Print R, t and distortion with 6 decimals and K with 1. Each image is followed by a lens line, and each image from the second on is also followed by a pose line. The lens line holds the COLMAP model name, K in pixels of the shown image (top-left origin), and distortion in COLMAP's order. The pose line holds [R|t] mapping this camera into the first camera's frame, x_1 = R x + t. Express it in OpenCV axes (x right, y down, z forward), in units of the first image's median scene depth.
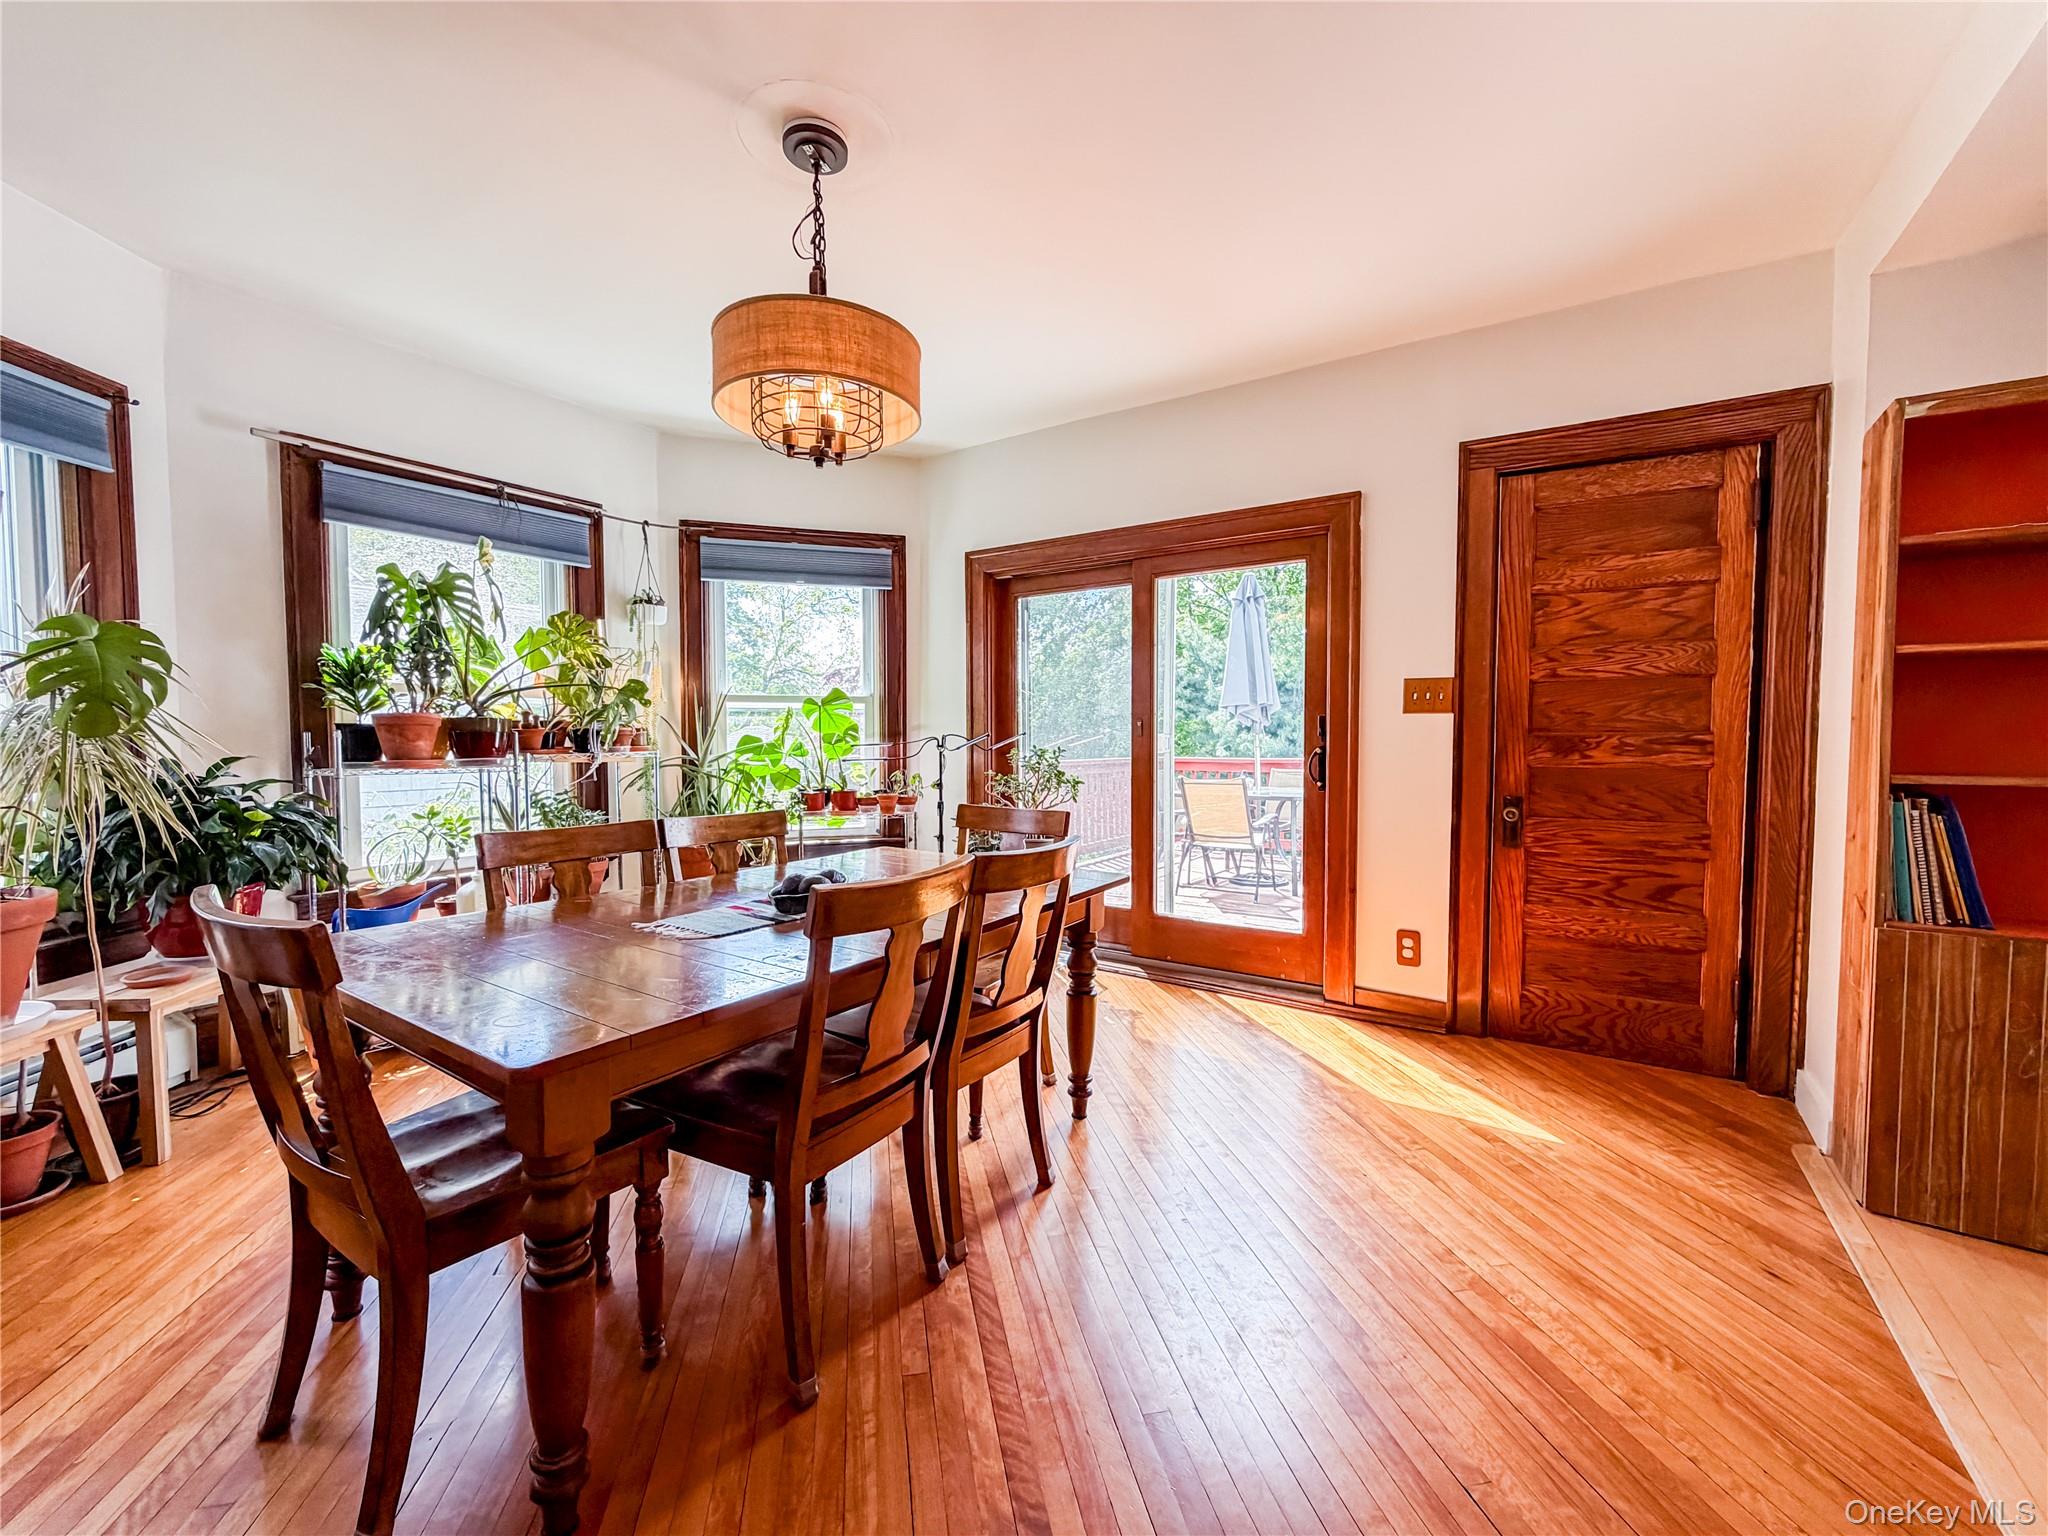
lens RADIAL K [[828.8, 0, 1024.0], [0, 828.8, 768.0], [0, 0, 1]] dist [-0.000307, -0.000645]
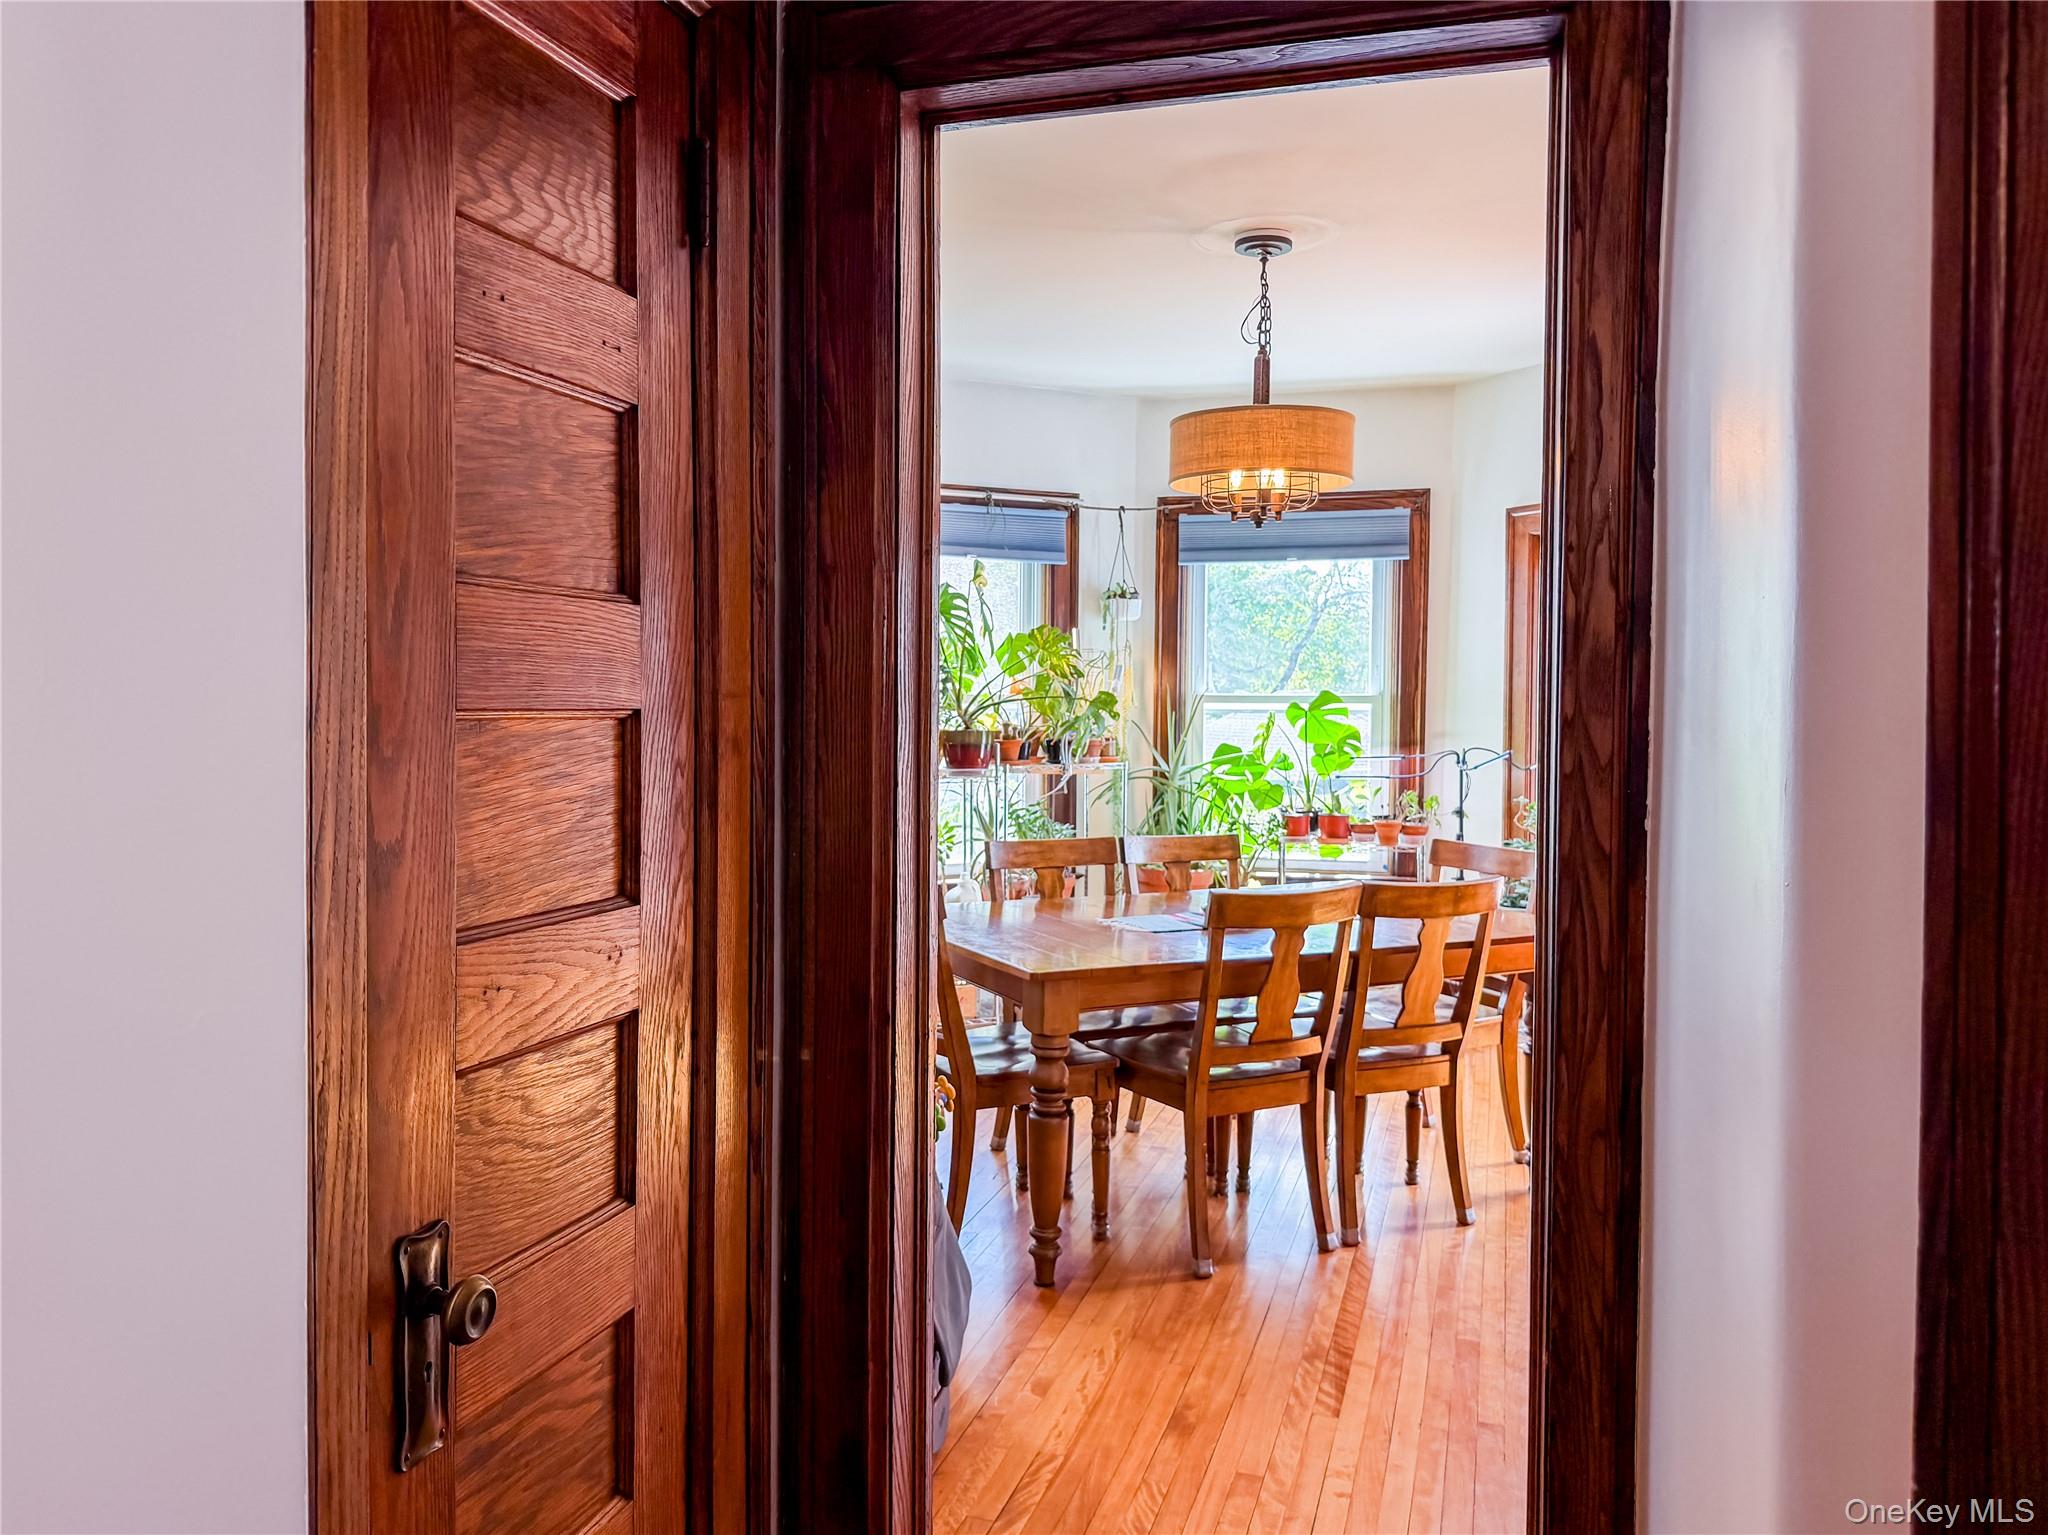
lens RADIAL K [[1504.1, 0, 997.5], [0, 1504.1, 744.2], [0, 0, 1]] dist [0.142257, -0.001137]
pose [[0.870645, 0.022275, -0.491407, 0.302278], [-0.026877, 0.999636, -0.002307, -0.039320], [0.491177, 0.015216, 0.870927, -0.625557]]
